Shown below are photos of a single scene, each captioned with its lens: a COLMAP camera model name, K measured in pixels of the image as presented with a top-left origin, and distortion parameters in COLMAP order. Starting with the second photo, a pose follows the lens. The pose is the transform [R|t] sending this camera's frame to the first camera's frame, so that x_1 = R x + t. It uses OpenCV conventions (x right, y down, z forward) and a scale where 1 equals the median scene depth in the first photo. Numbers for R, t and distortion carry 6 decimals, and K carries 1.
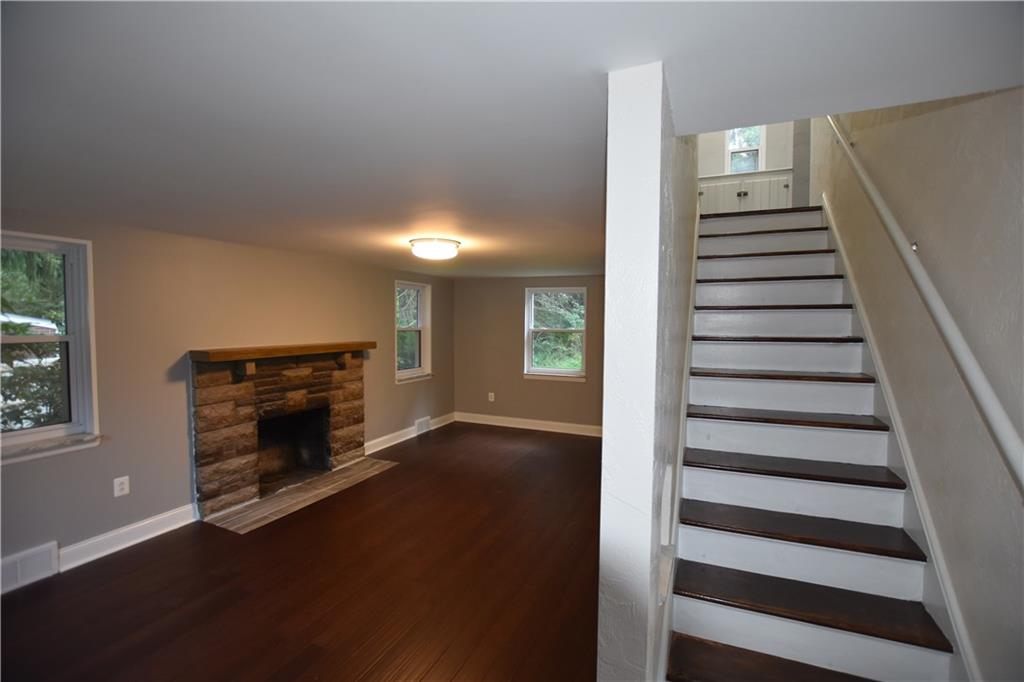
lens RADIAL K [[447.9, 0, 516.2], [0, 447.9, 342.1], [0, 0, 1]] dist [0.020148, -0.000054]
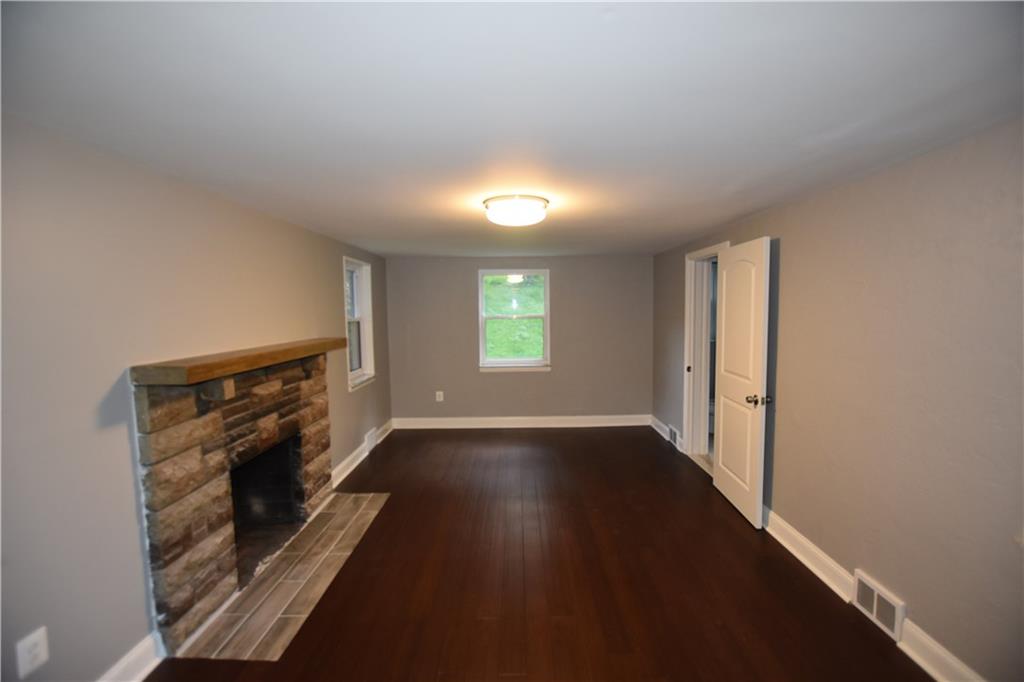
lens RADIAL K [[447.9, 0, 510.7], [0, 447.9, 347.2], [0, 0, 1]] dist [0.020148, -0.000054]
pose [[0.927667, -0.054736, 0.369376, -0.435735], [0.040482, 0.998110, 0.046235, -0.010911], [-0.371208, -0.027937, 0.928129, 0.276735]]
